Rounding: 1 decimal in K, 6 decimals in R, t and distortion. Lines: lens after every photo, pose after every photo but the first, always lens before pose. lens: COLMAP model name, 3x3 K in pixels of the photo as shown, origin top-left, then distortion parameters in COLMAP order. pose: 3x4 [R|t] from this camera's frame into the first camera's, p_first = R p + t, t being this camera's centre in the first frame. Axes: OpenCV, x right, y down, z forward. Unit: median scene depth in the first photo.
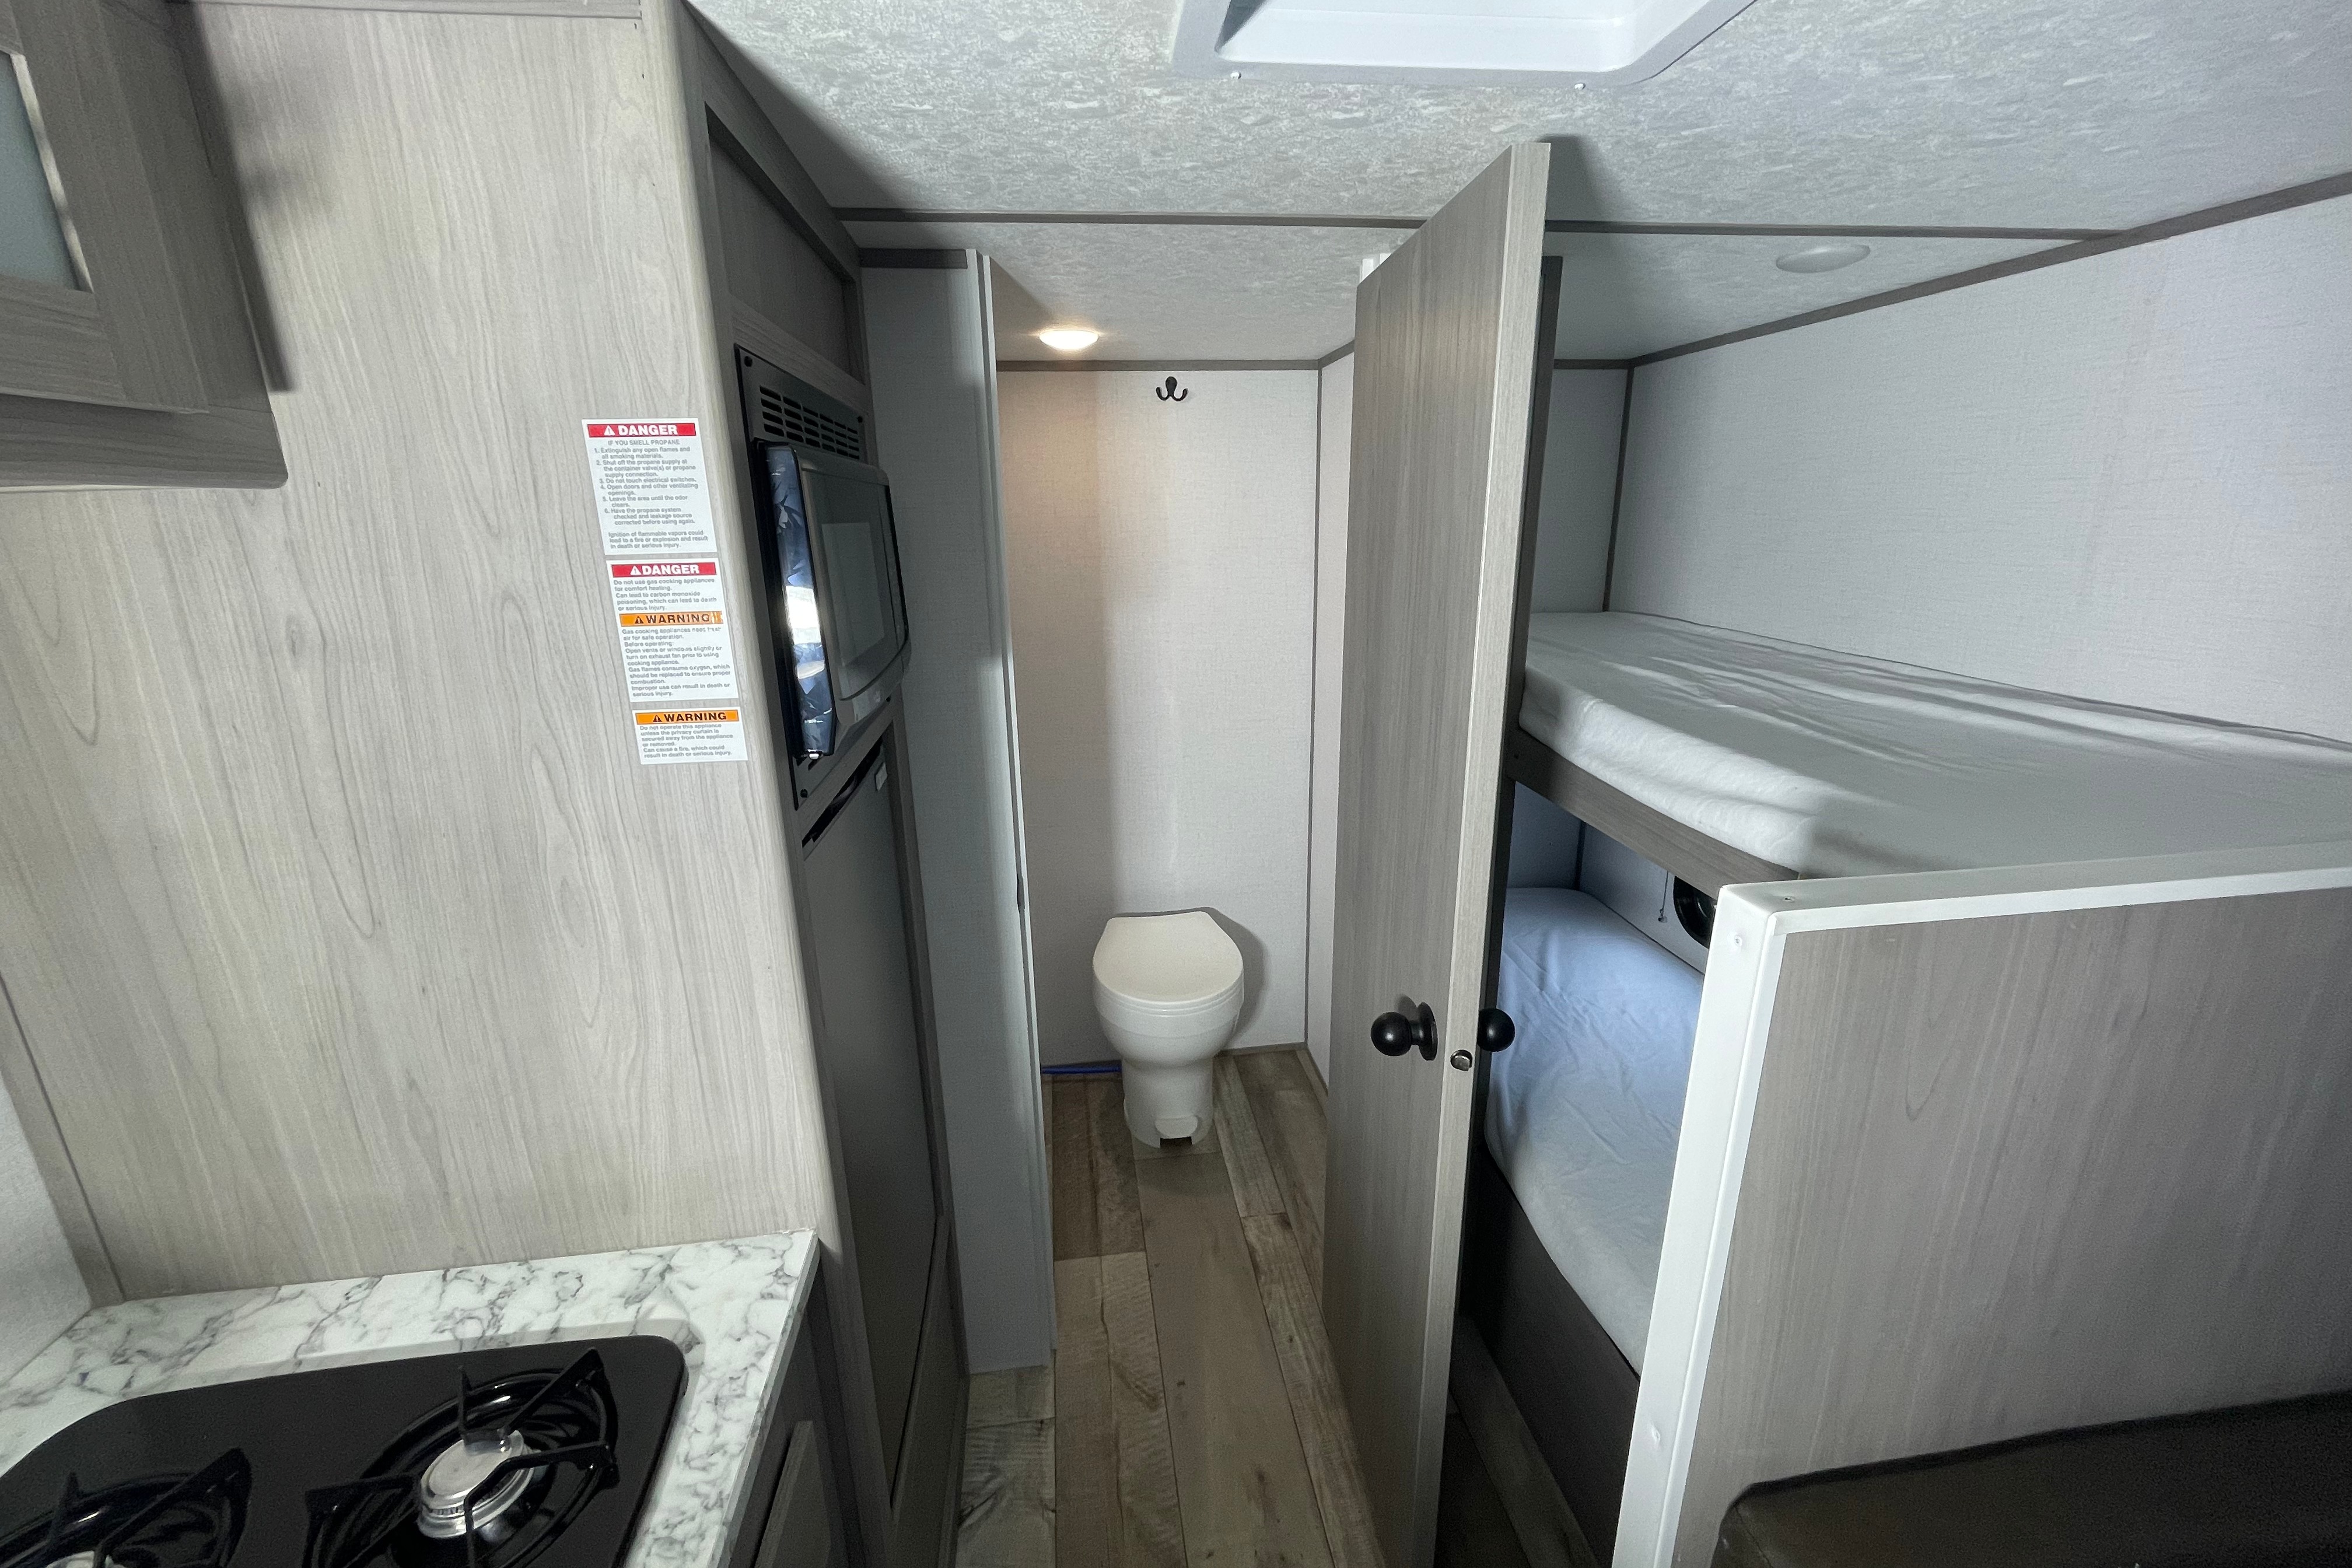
lens RADIAL K [[952.8, 0, 1172.5], [0, 952.8, 779.7], [0, 0, 1]] dist [-0.001516, -0.000754]
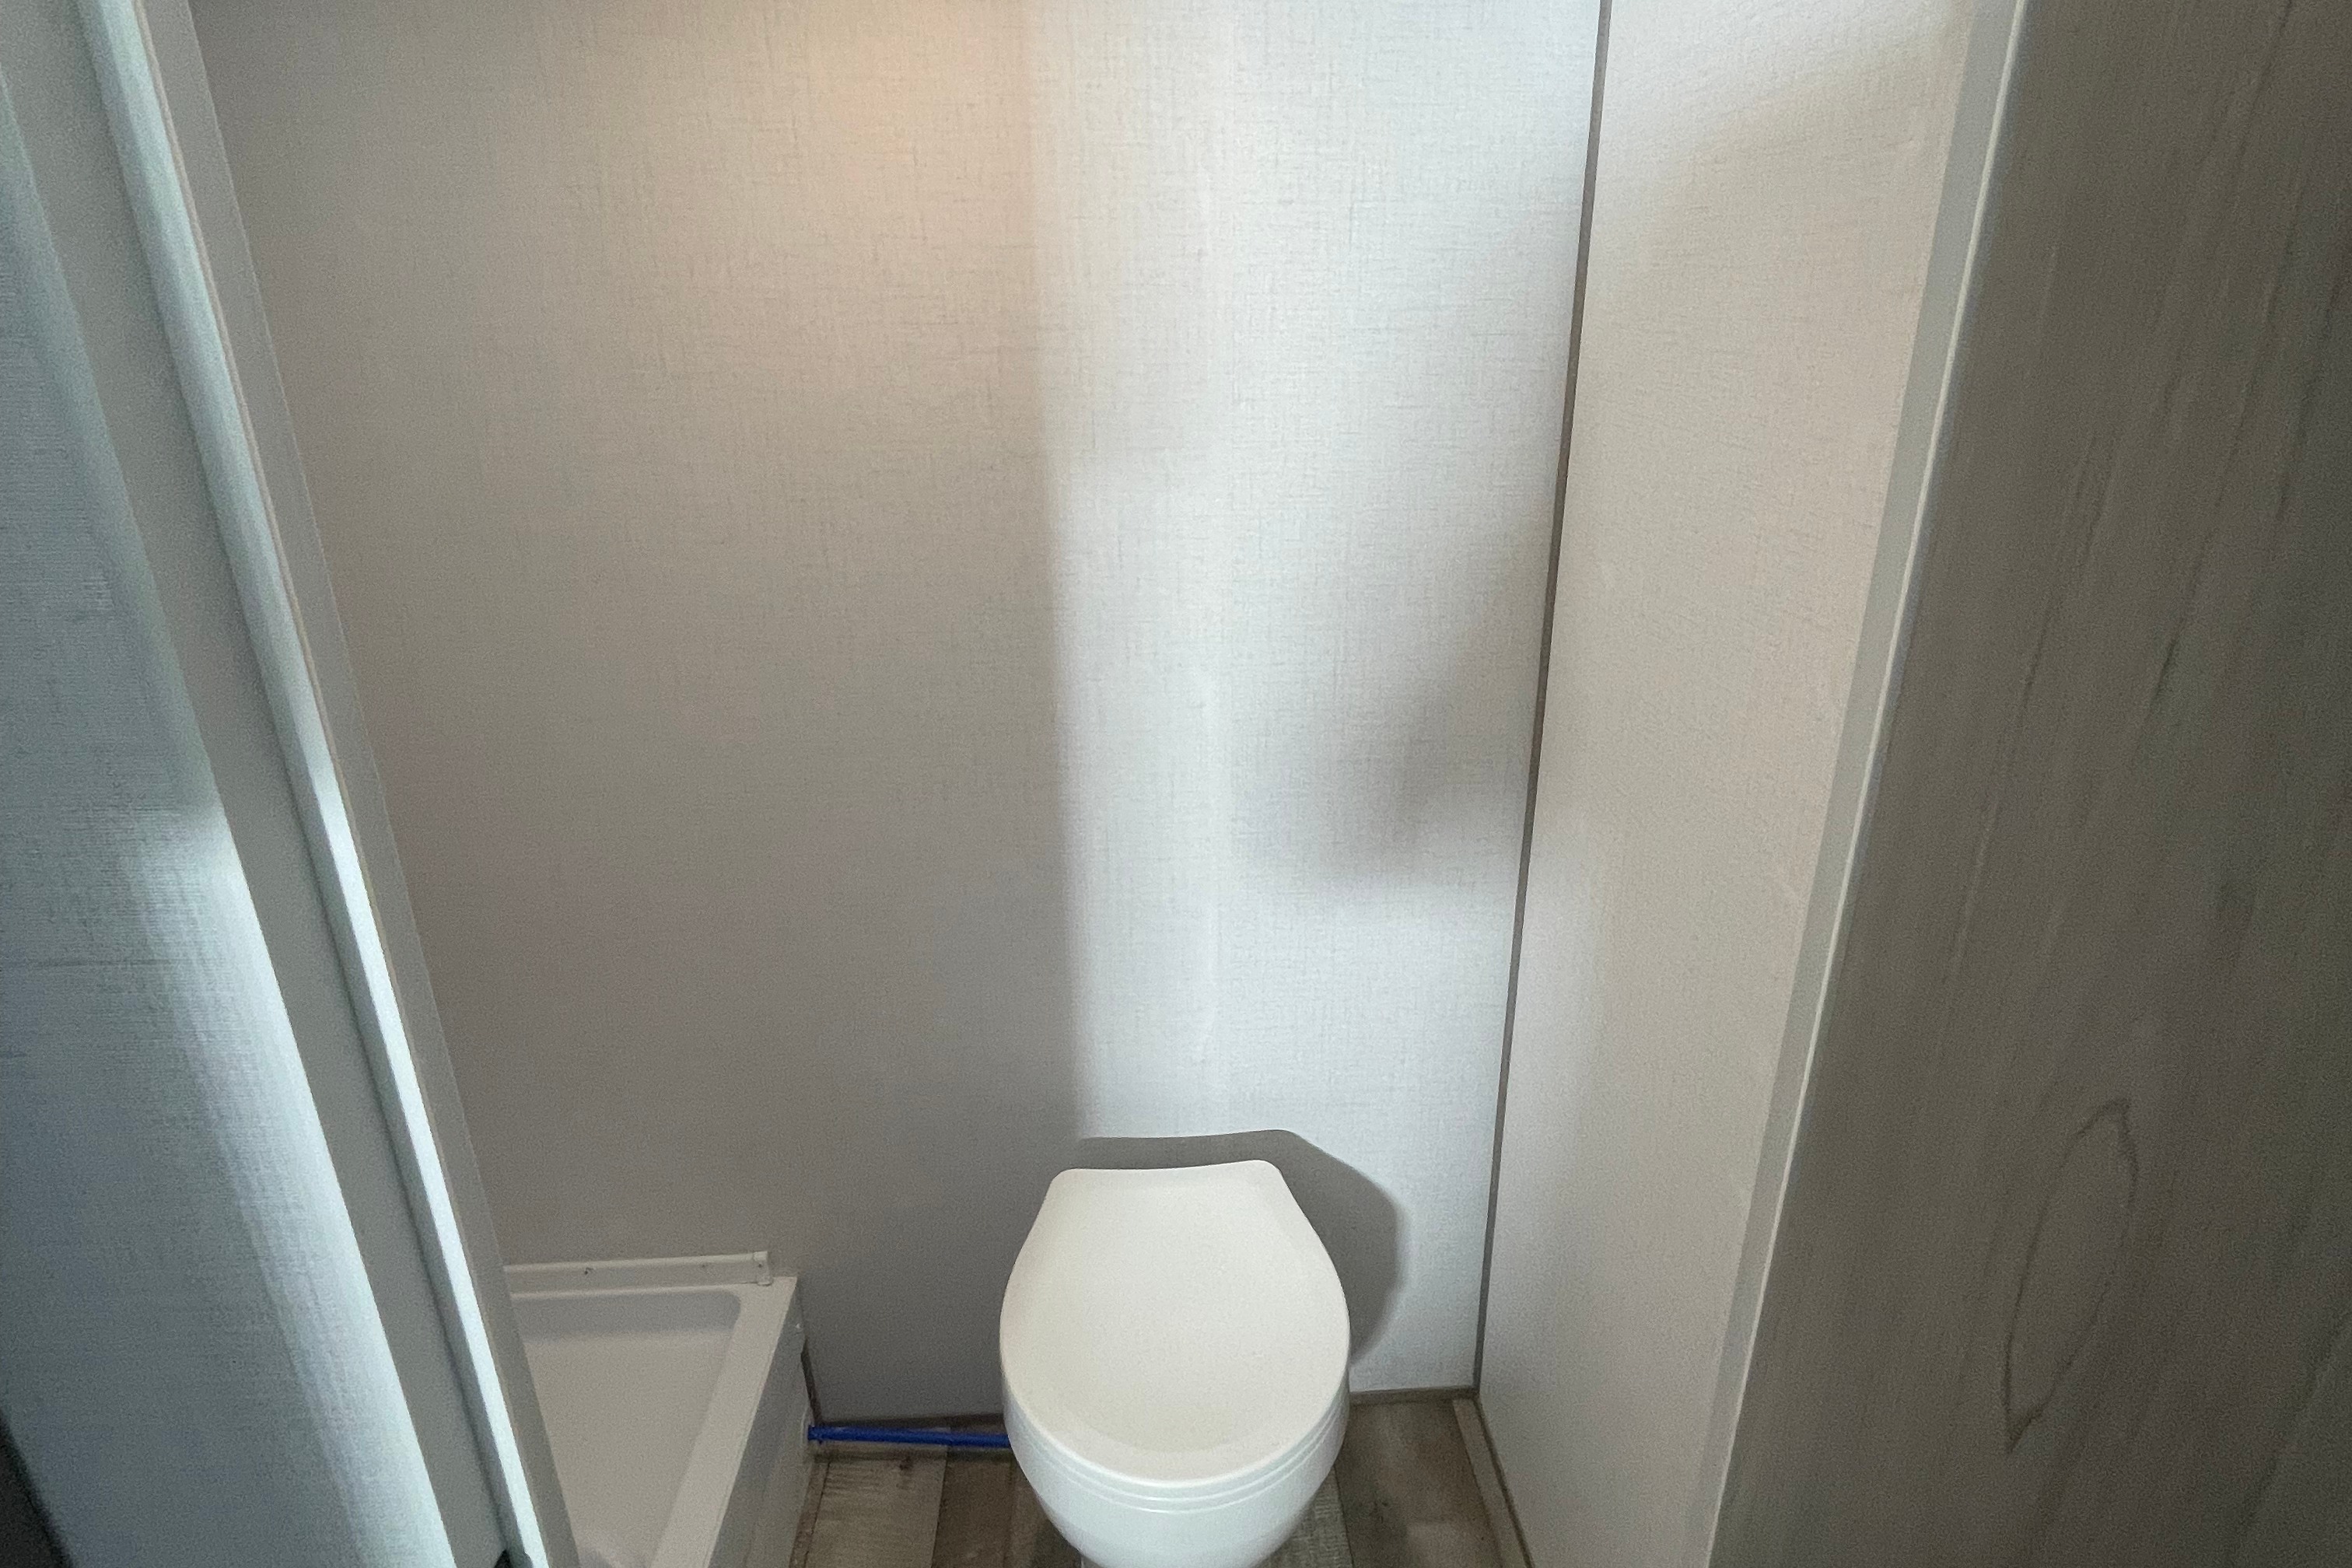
lens RADIAL K [[1268.8, 0, 1180.2], [0, 1268.8, 789.6], [0, 0, 1]] dist [-0.003551, 0.001074]
pose [[0.996802, 0.036176, -0.071258, 0.085128], [-0.029323, 0.995048, 0.094967, -0.284865], [0.074341, -0.092574, 0.992927, 1.267897]]
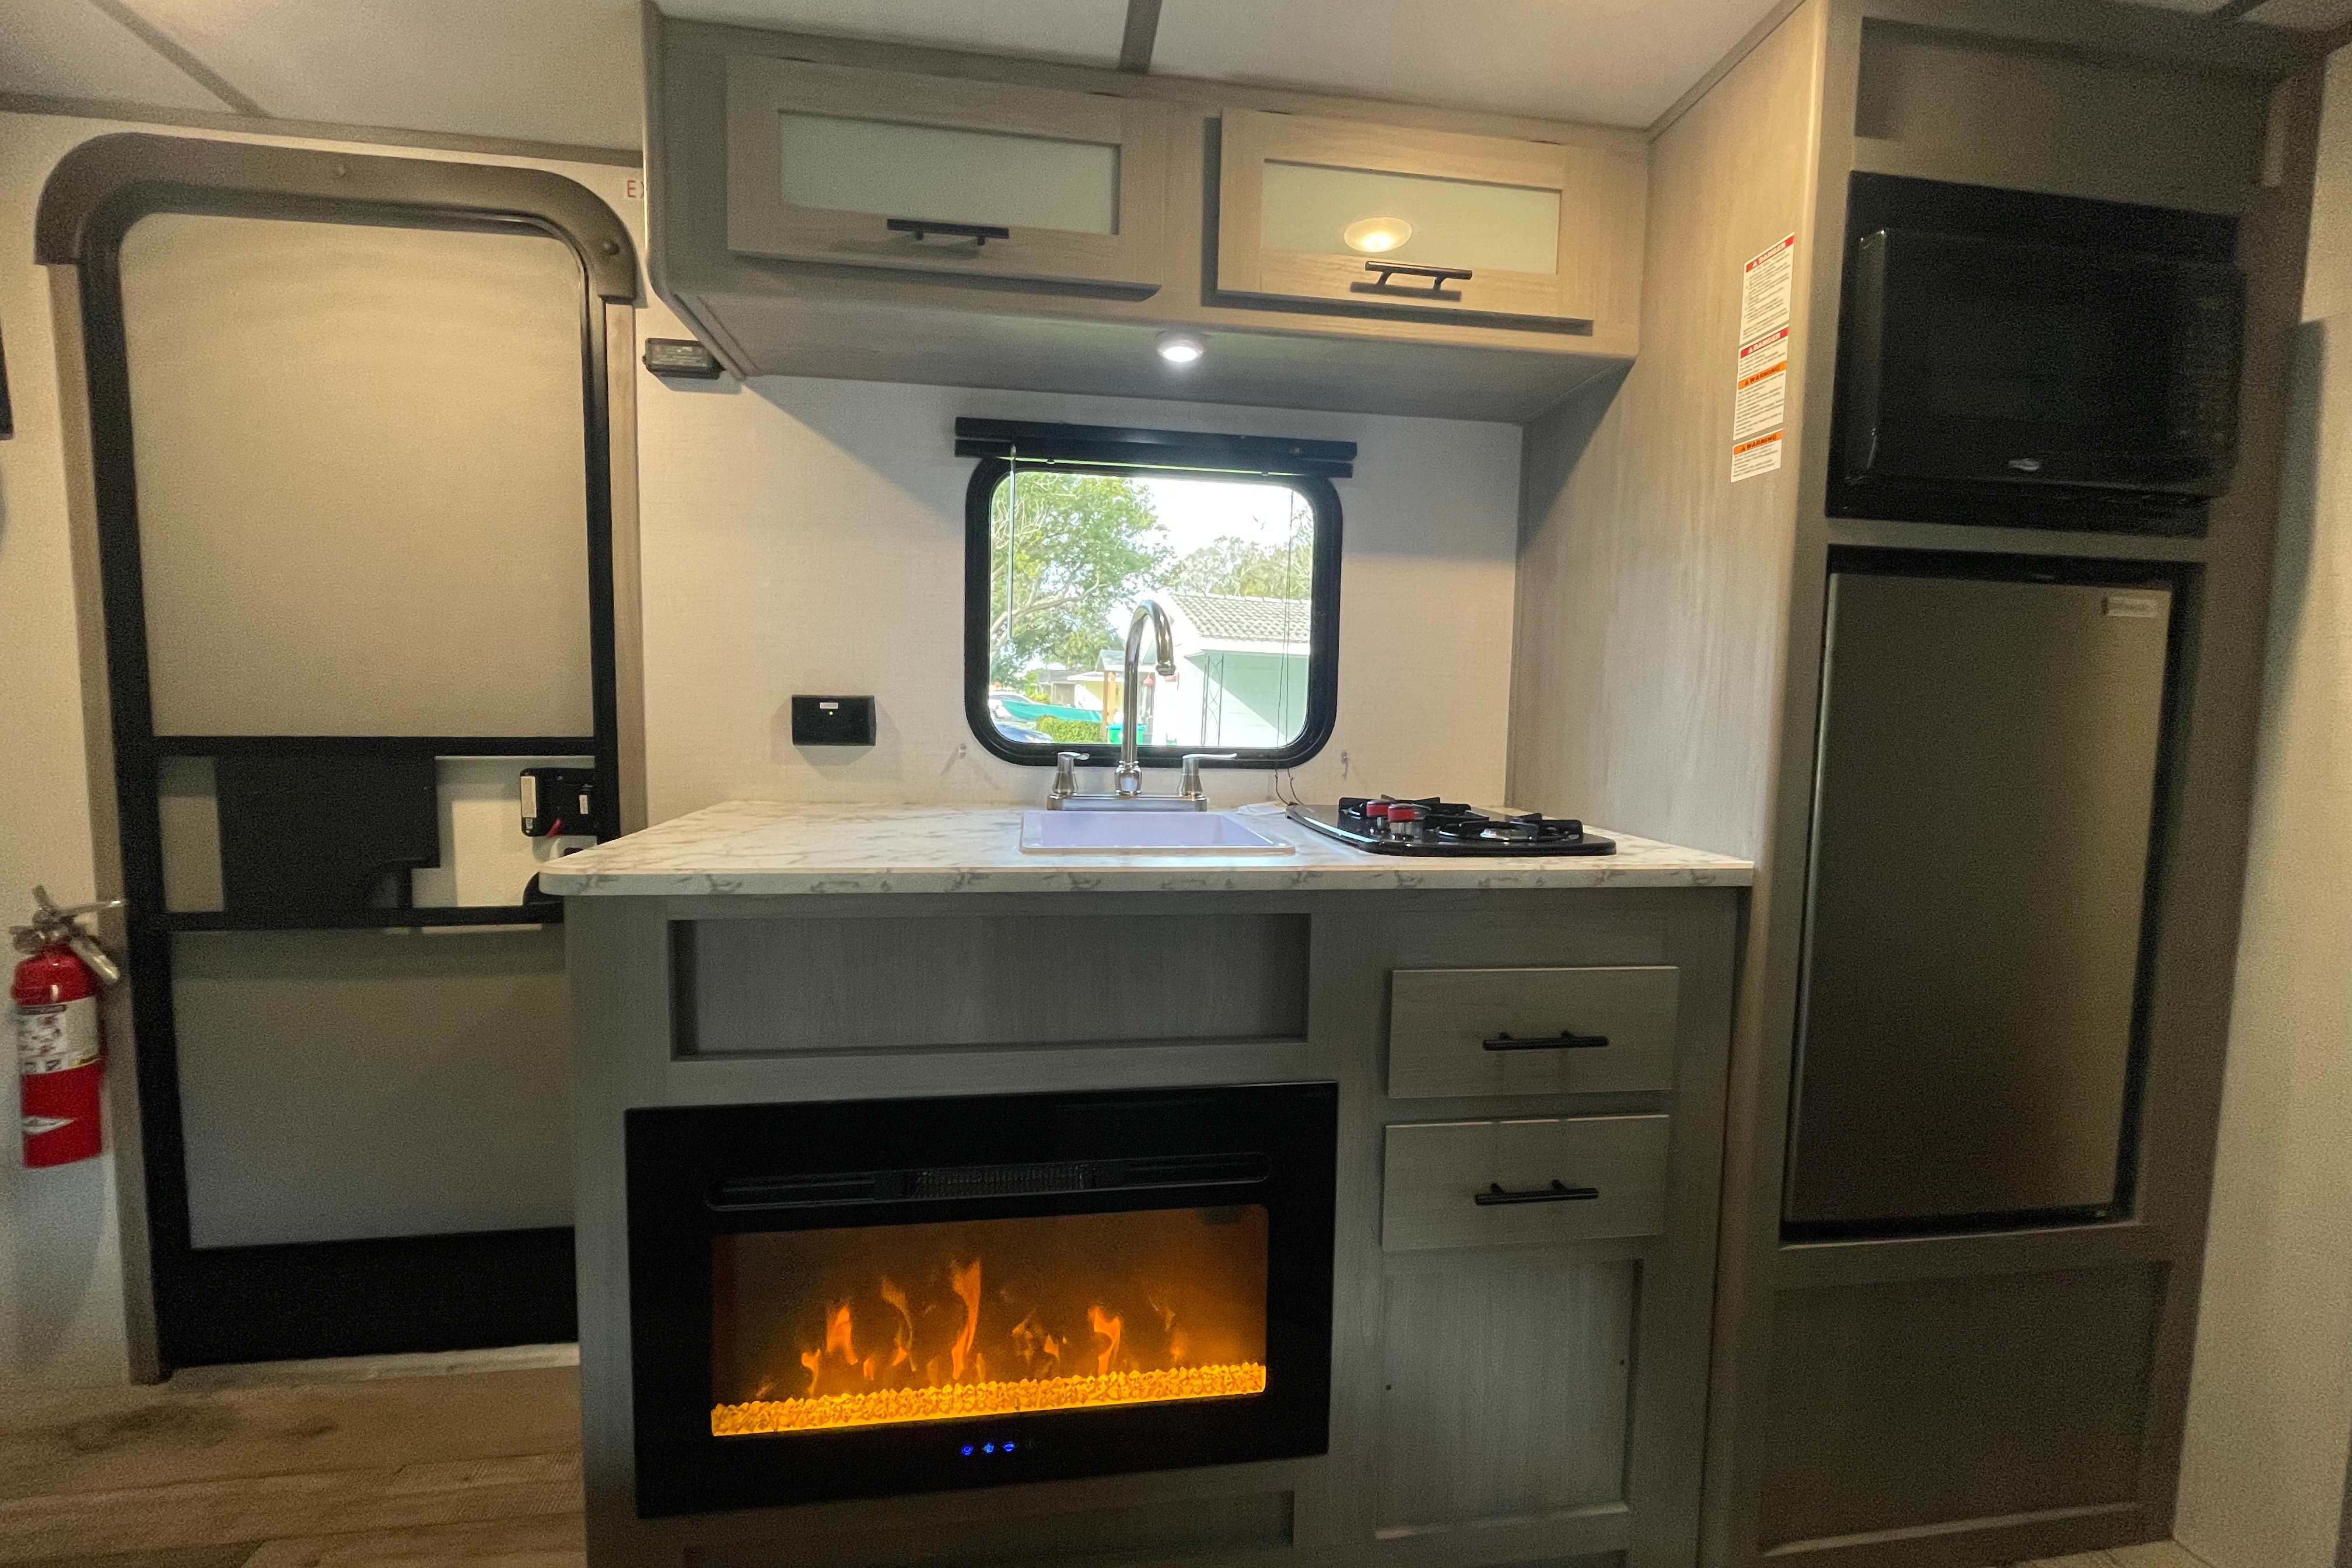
lens RADIAL K [[952.8, 0, 1162.4], [0, 952.8, 773.2], [0, 0, 1]] dist [-0.001516, -0.000754]
pose [[-0.000404, 0.091766, -0.995780, 0.917719], [-0.294858, 0.951498, 0.087805, 0.511921], [0.955541, 0.293649, 0.026674, 0.201454]]
